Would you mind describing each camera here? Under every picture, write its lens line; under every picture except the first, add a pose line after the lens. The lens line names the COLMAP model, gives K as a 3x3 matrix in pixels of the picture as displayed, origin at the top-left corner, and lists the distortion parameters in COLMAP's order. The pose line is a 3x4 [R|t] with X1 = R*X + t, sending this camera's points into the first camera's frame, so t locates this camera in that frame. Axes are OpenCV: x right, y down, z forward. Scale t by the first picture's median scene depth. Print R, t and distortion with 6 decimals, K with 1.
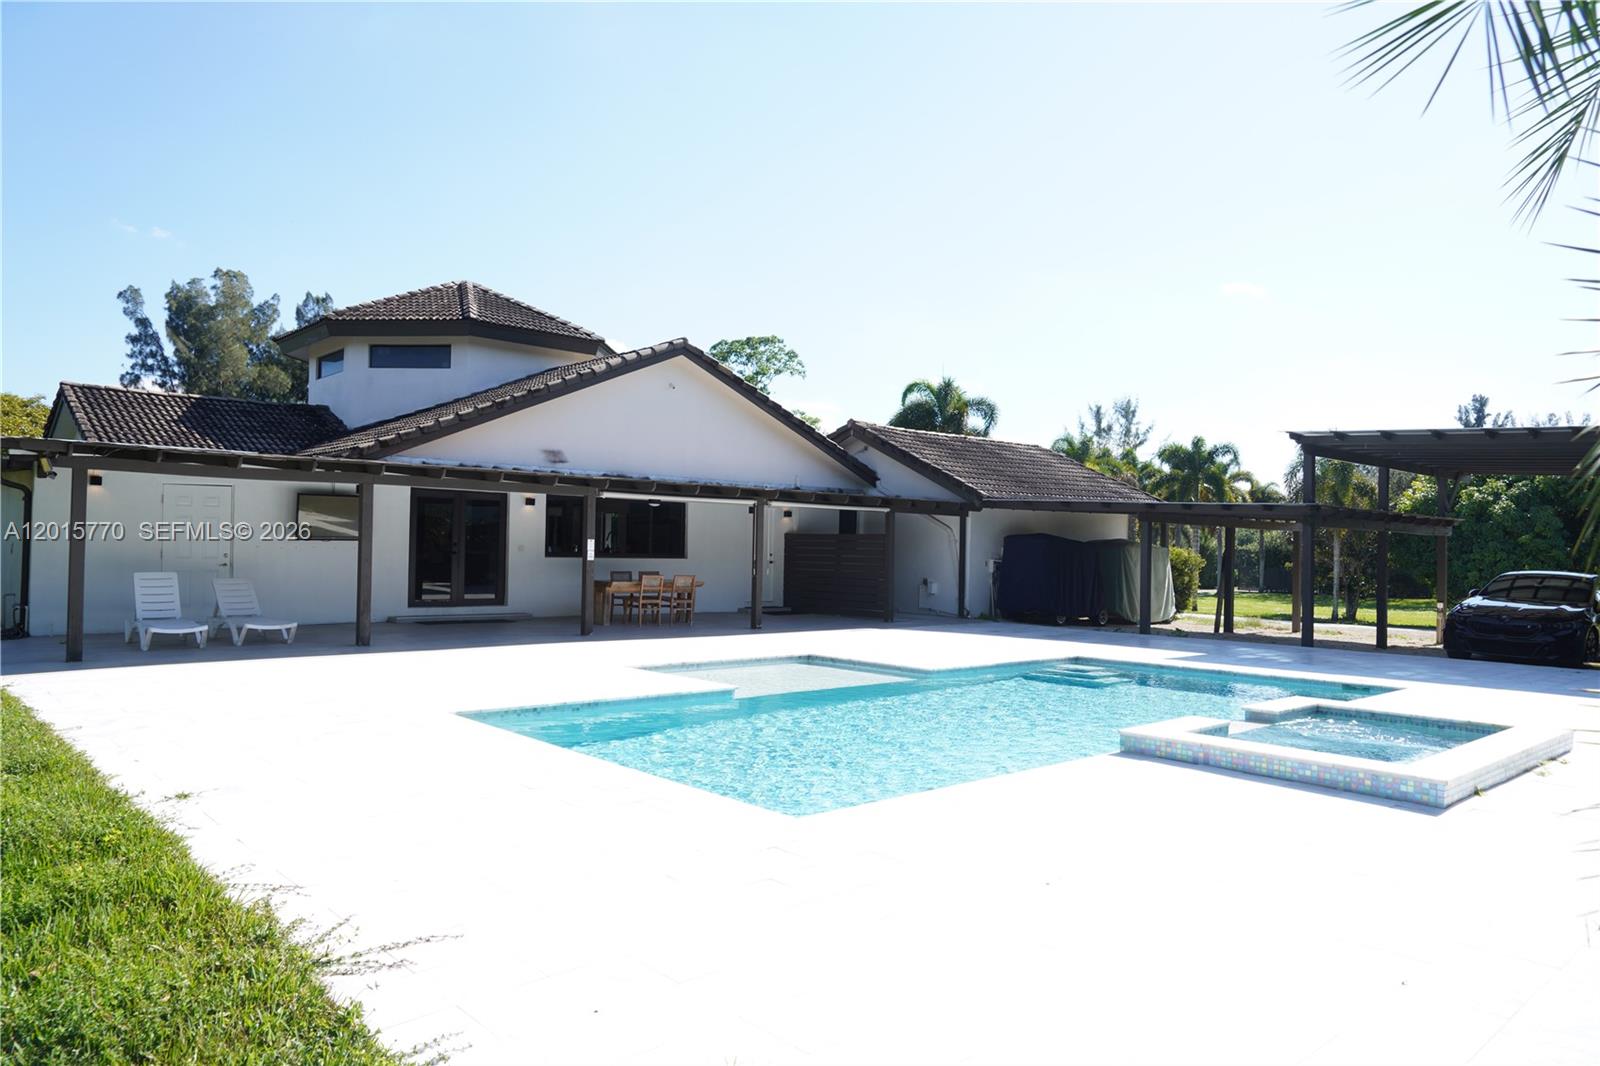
lens RADIAL K [[1073.4, 0, 789.3], [0, 1073.4, 535.1], [0, 0, 1]] dist [-0.007426, 0.007042]
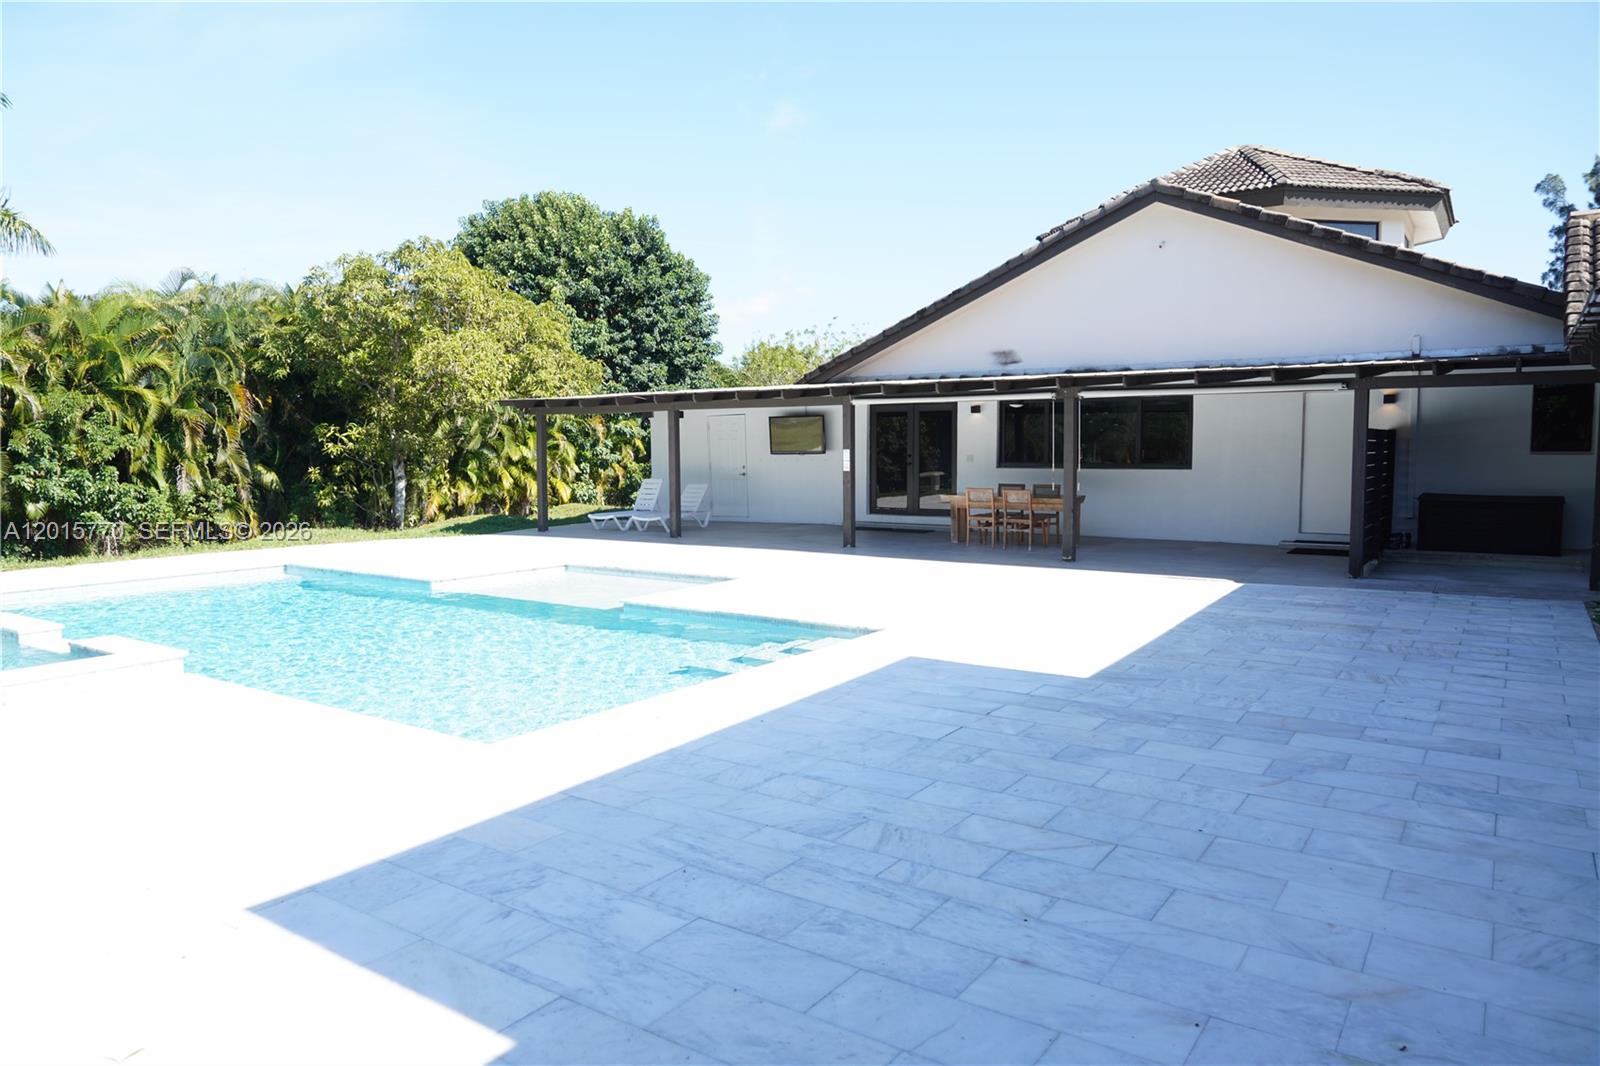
lens RADIAL K [[1073.4, 0, 790.5], [0, 1073.4, 533.6], [0, 0, 1]] dist [-0.007426, 0.007042]
pose [[0.242018, 0.061667, -0.968310, 0.637783], [0.017447, 0.997540, 0.067890, 0.011016], [0.970115, -0.033324, 0.240346, 0.601472]]
